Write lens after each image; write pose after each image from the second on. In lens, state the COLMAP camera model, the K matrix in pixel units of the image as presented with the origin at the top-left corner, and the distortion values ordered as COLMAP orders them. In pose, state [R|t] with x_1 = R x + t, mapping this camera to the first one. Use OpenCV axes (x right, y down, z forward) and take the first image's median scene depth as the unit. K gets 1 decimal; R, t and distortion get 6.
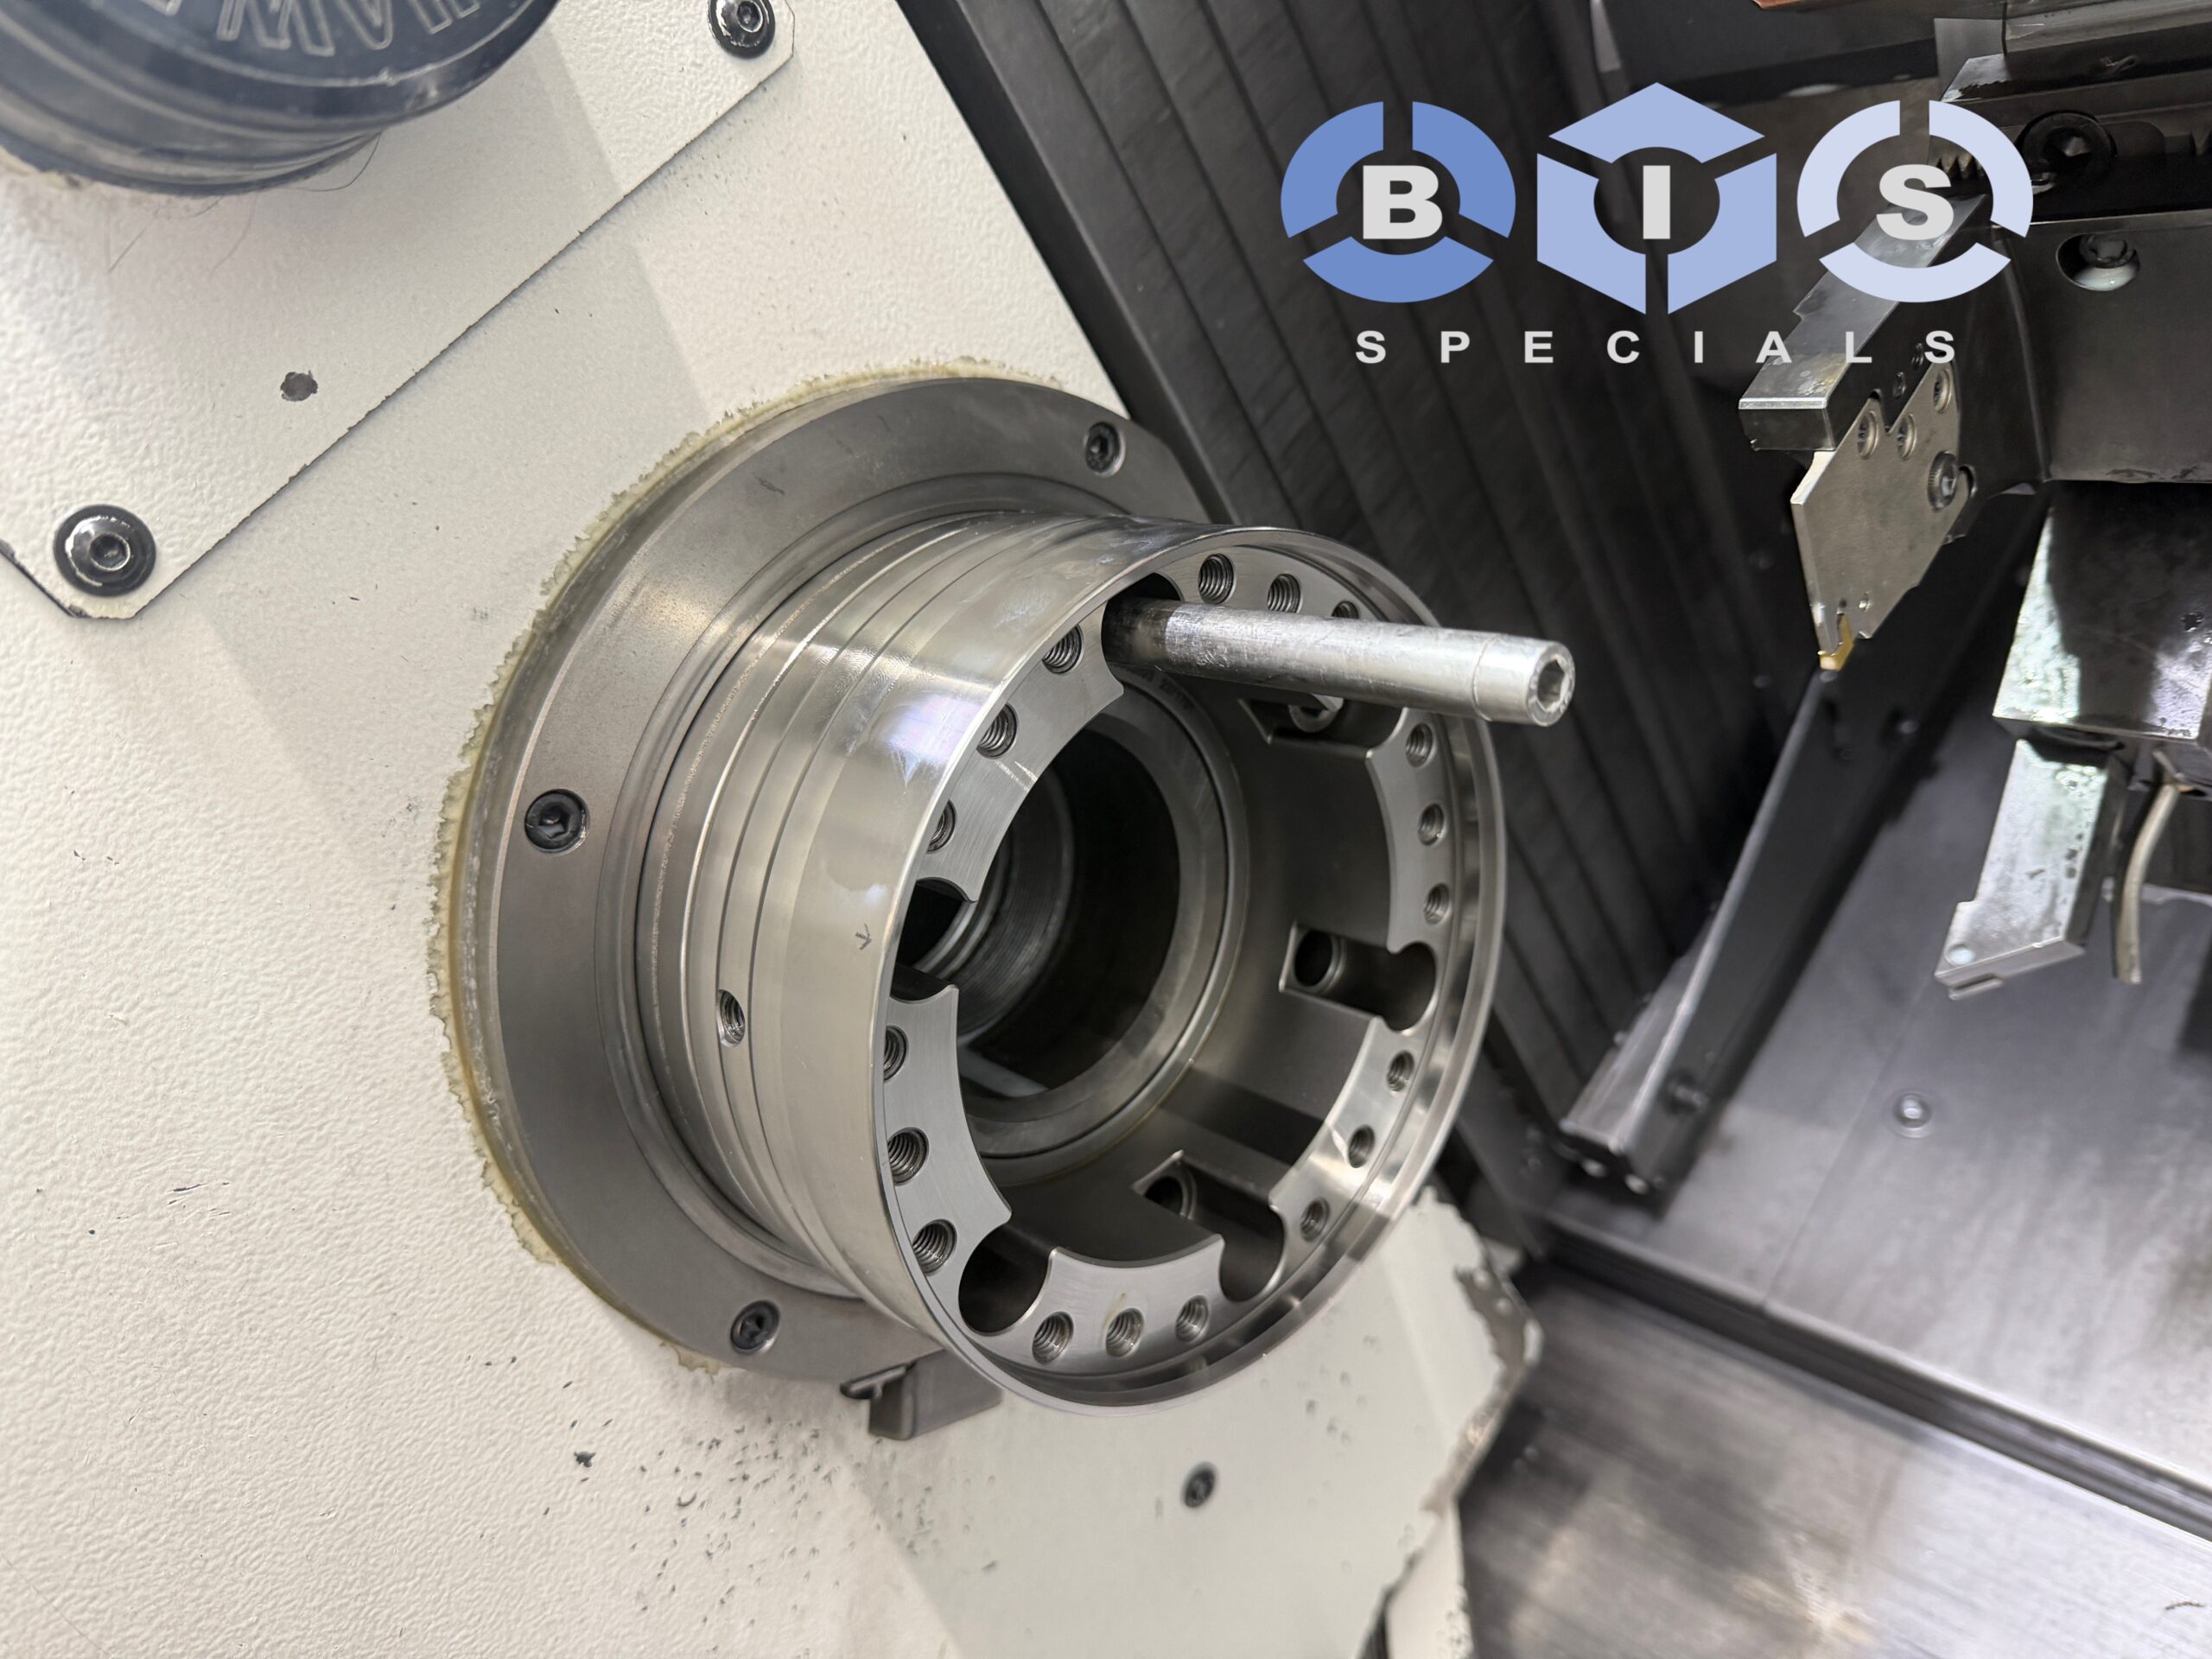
lens RADIAL K [[1623.2, 0, 1086.3], [0, 1623.2, 833.6], [0, 0, 1]] dist [-0.013453, -0.020445]
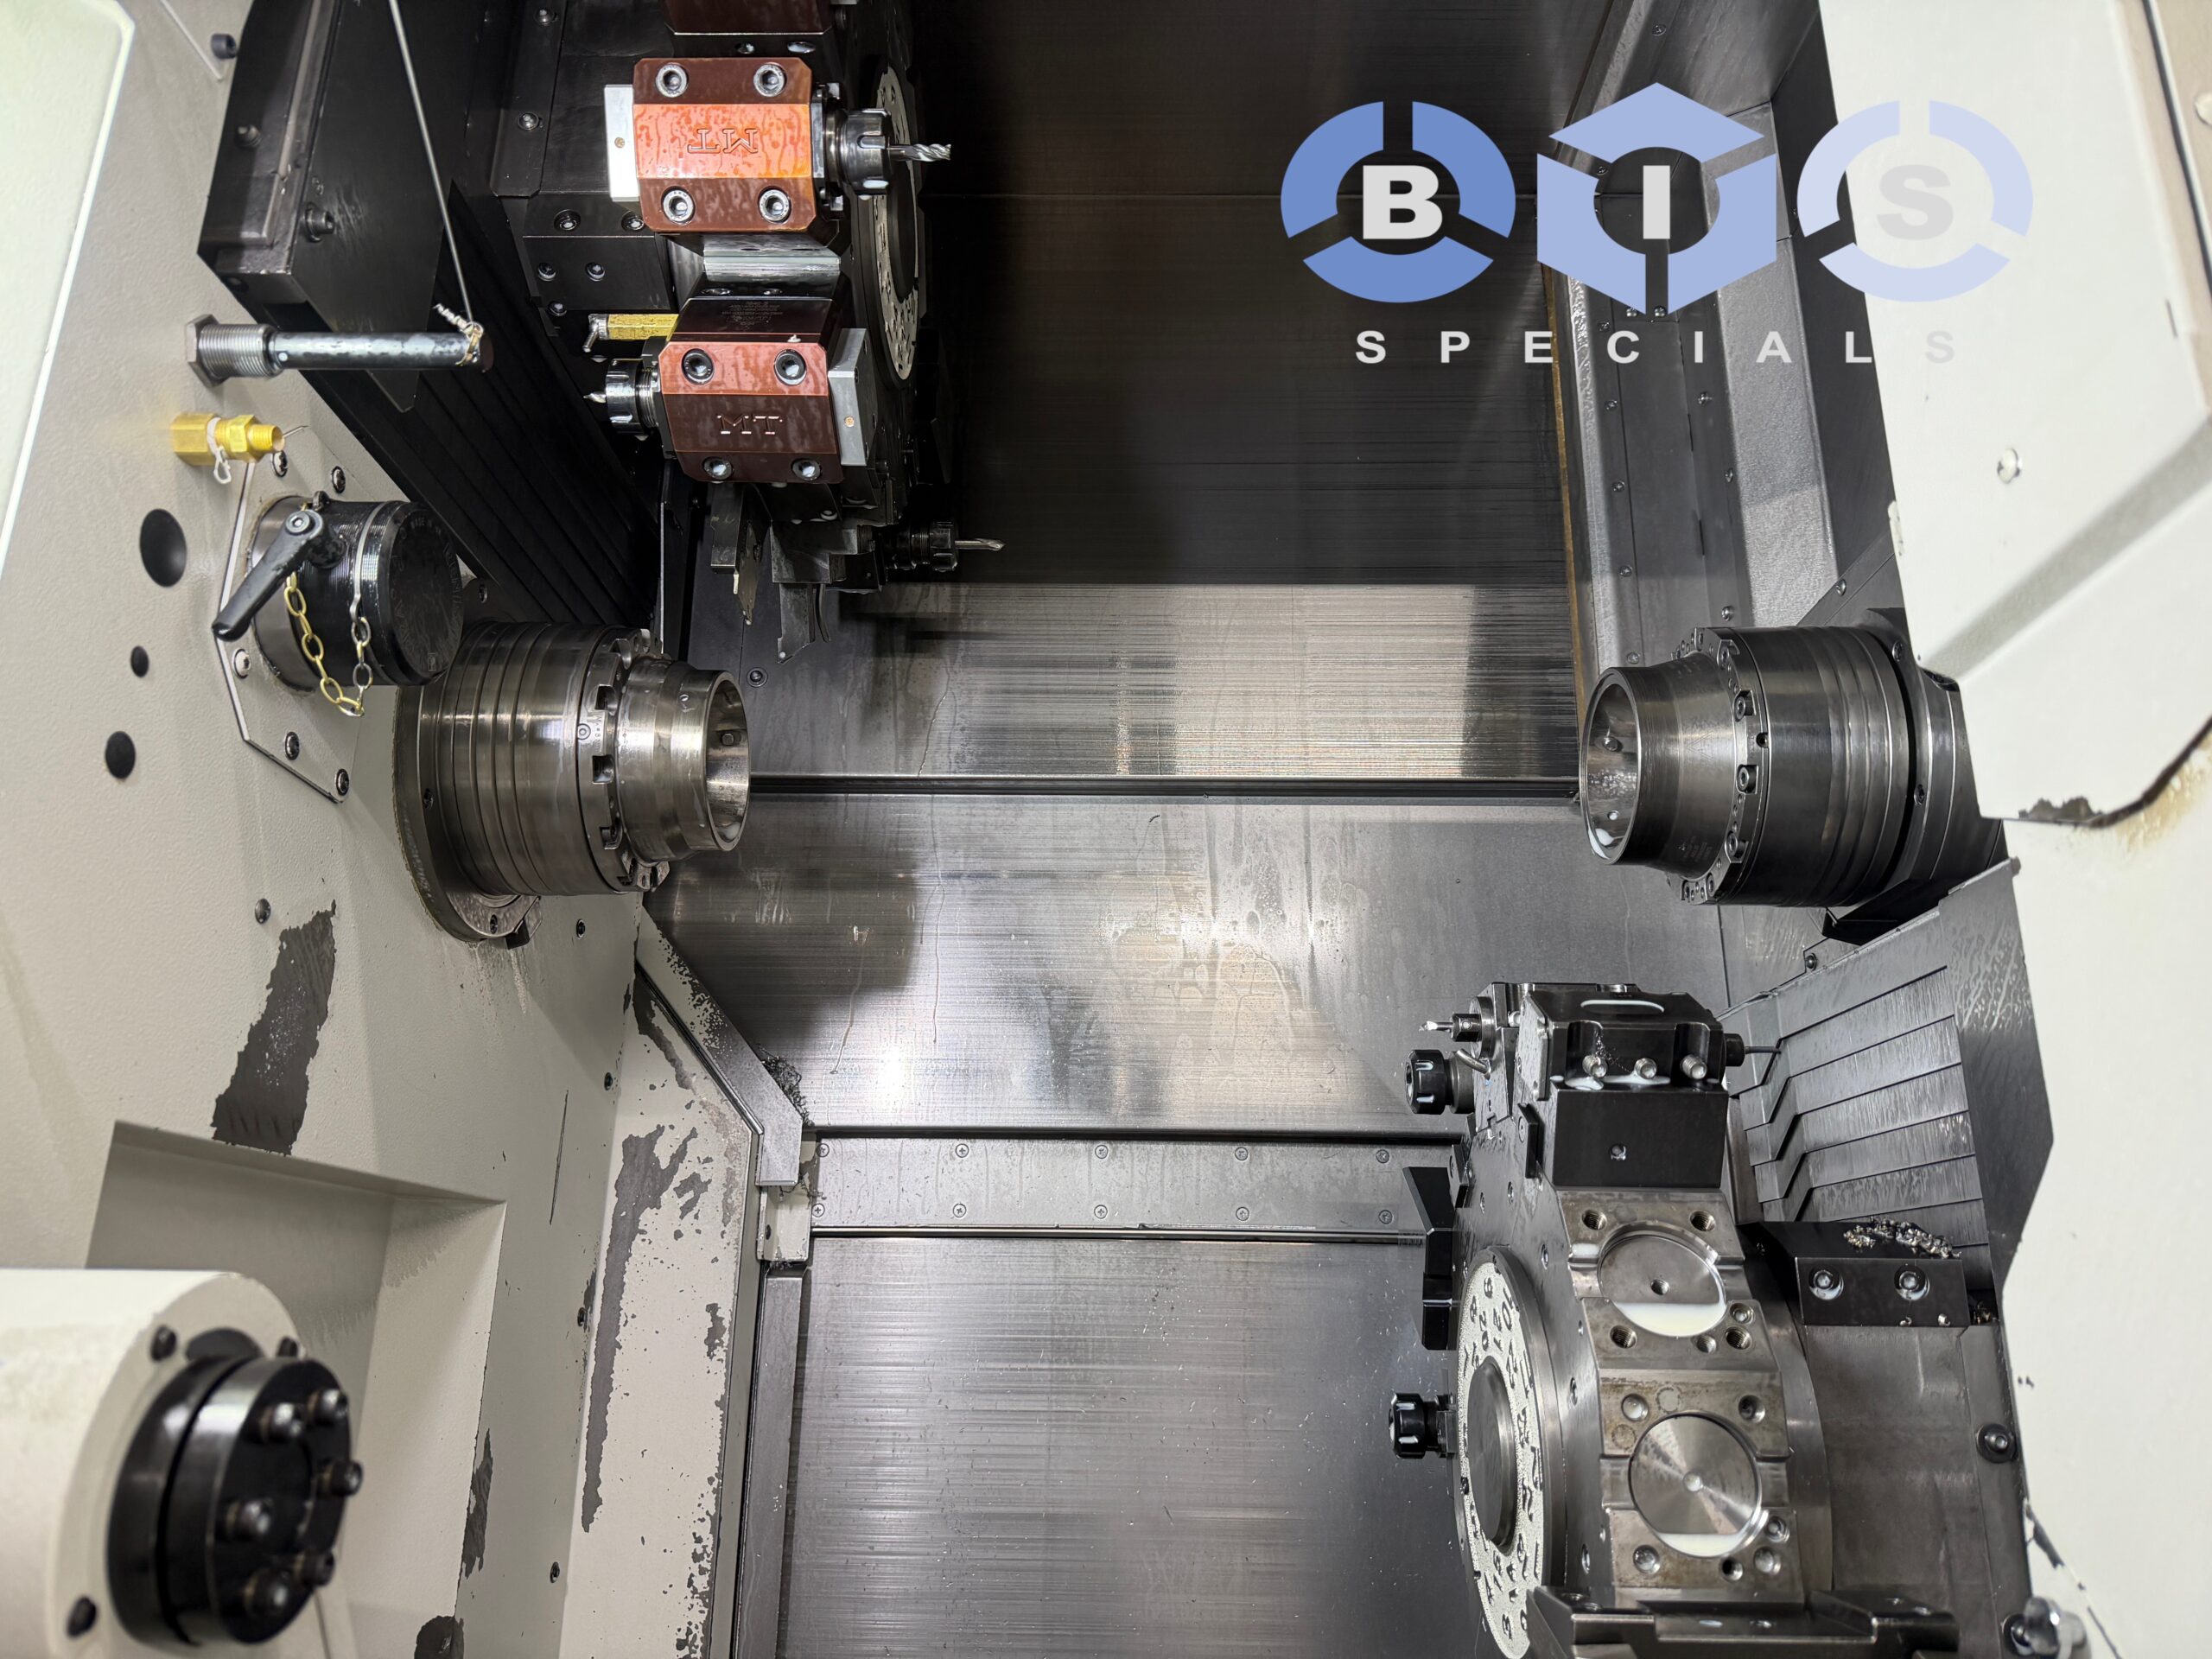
lens RADIAL K [[1541.9, 0, 1126.8], [0, 1541.9, 814.3], [0, 0, 1]] dist [0.009029, -0.017478]
pose [[0.670385, -0.401931, 0.623727, -1.290115], [0.173849, 0.902270, 0.394571, -0.919842], [-0.721360, -0.156080, 0.674743, -1.997966]]
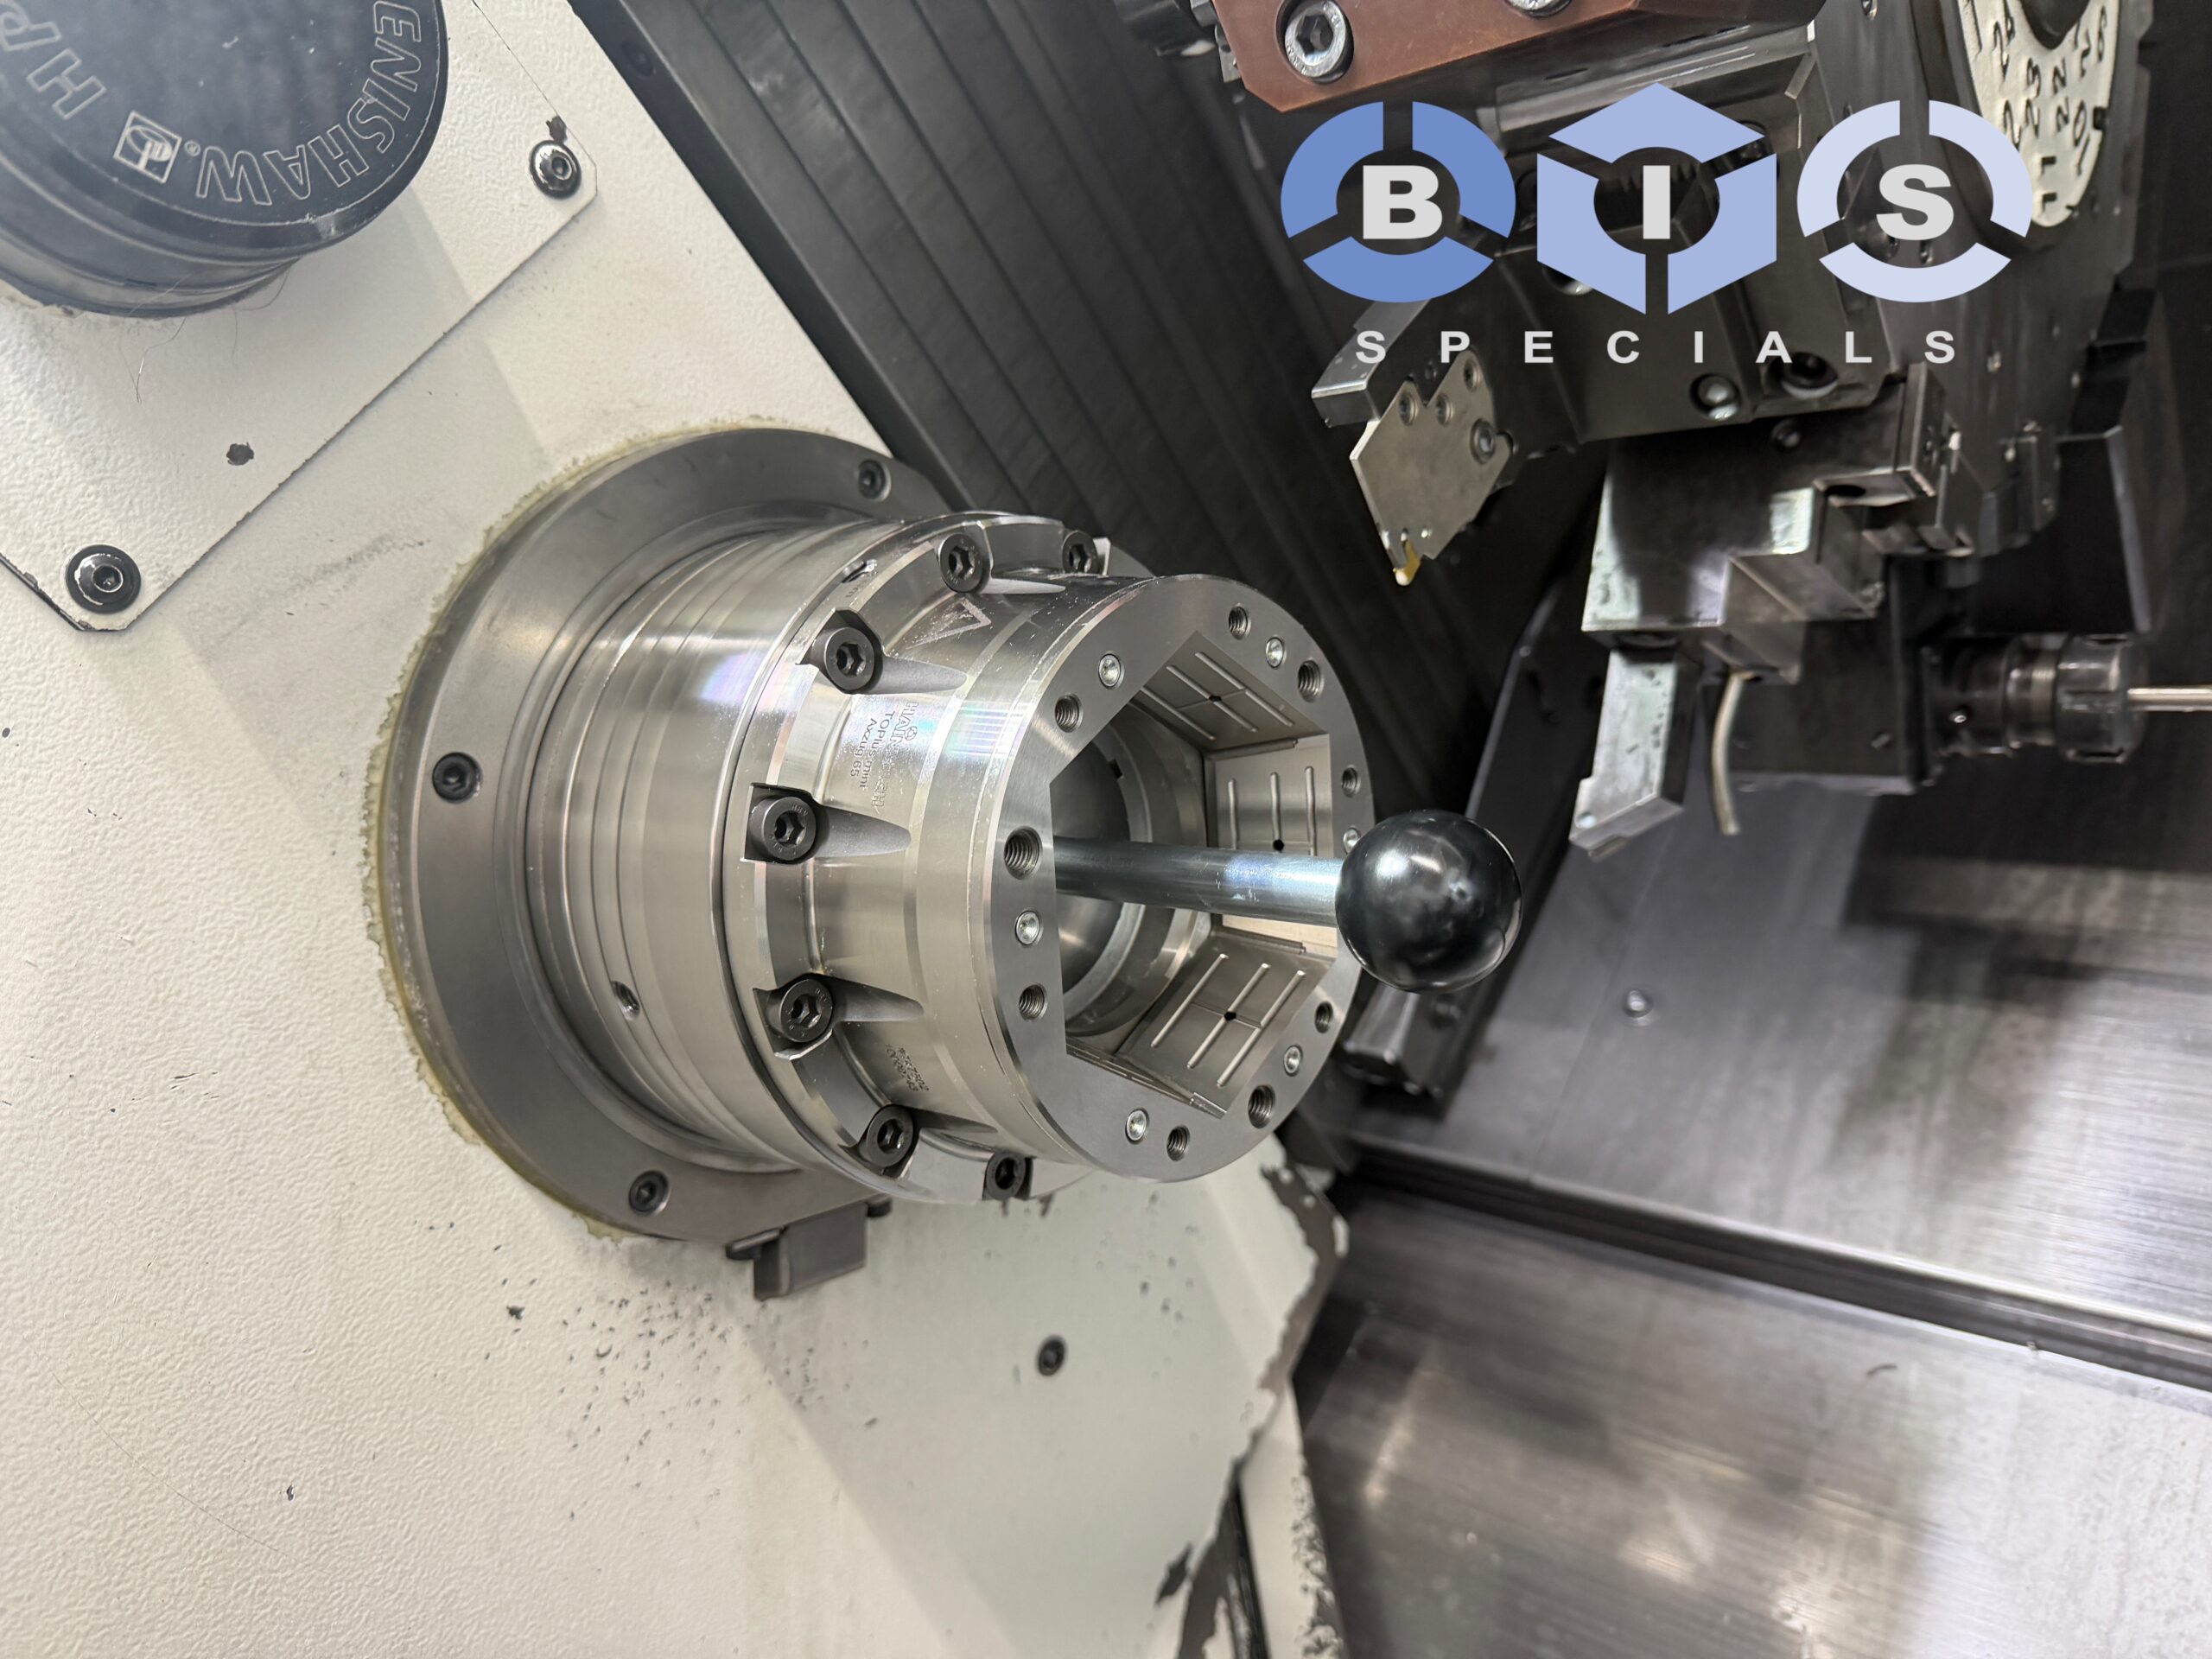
lens RADIAL K [[1623.2, 0, 1101.8], [0, 1623.2, 828.2], [0, 0, 1]] dist [-0.013453, -0.020445]
pose [[0.991982, -0.094295, 0.084144, 0.070033], [0.100060, 0.992713, -0.067141, 0.168960], [-0.077199, 0.075022, 0.994189, -0.318285]]
